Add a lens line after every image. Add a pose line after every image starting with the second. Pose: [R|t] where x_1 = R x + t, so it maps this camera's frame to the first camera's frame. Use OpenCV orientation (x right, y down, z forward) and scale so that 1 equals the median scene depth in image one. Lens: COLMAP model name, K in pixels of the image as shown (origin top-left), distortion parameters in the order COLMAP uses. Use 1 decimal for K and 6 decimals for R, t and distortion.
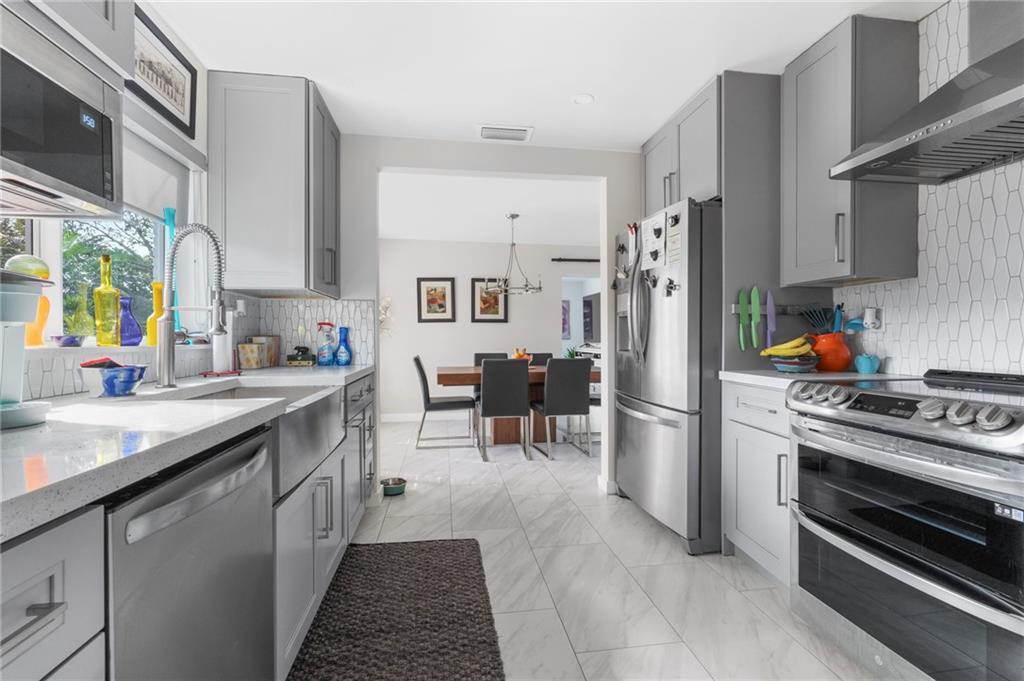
lens RADIAL K [[460.9, 0, 514.4], [0, 460.9, 342.2], [0, 0, 1]] dist [-0.002967, 0.000235]
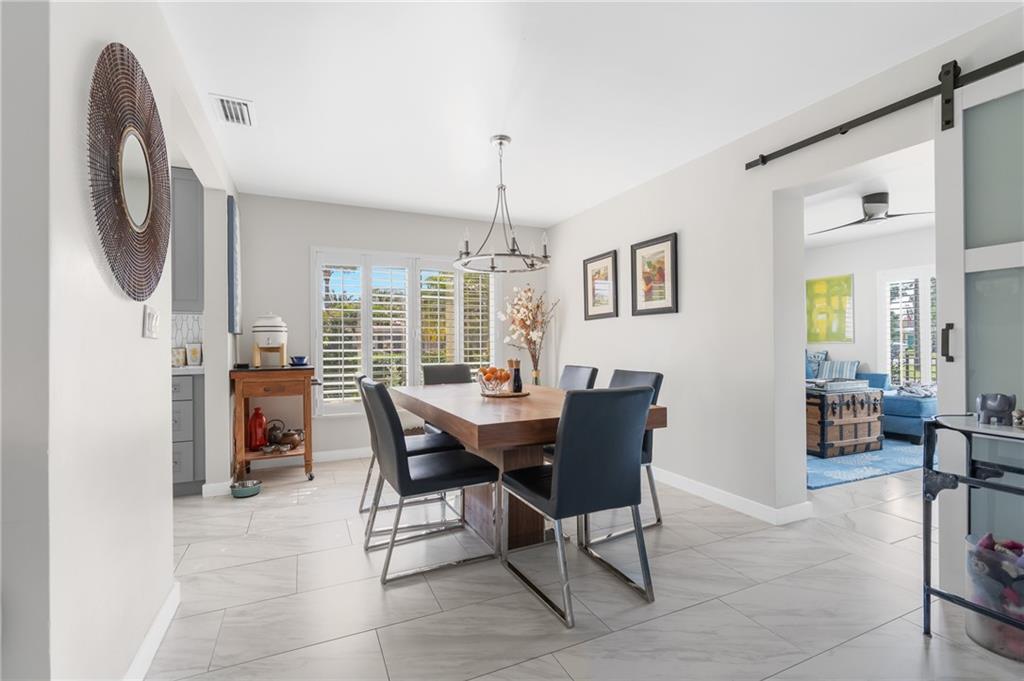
lens RADIAL K [[460.9, 0, 506.7], [0, 460.9, 340.8], [0, 0, 1]] dist [-0.002967, 0.000235]
pose [[0.270618, -0.003950, -0.962679, 0.969471], [-0.003132, 0.999983, -0.004983, -0.012779], [0.962682, 0.004364, 0.270601, 1.411078]]
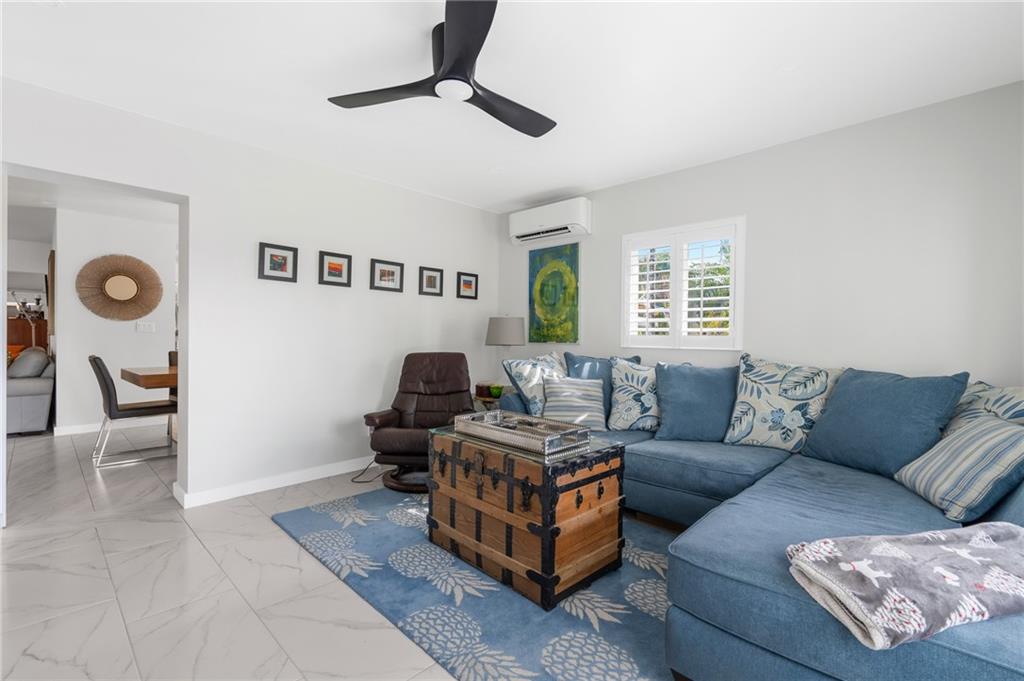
lens RADIAL K [[460.9, 0, 516.5], [0, 460.9, 342.5], [0, 0, 1]] dist [-0.002967, 0.000235]
pose [[-0.791337, -0.000308, -0.611381, 0.259127], [-0.015709, 0.999680, 0.019829, -0.036971], [0.611179, 0.025295, -0.791088, 3.455153]]
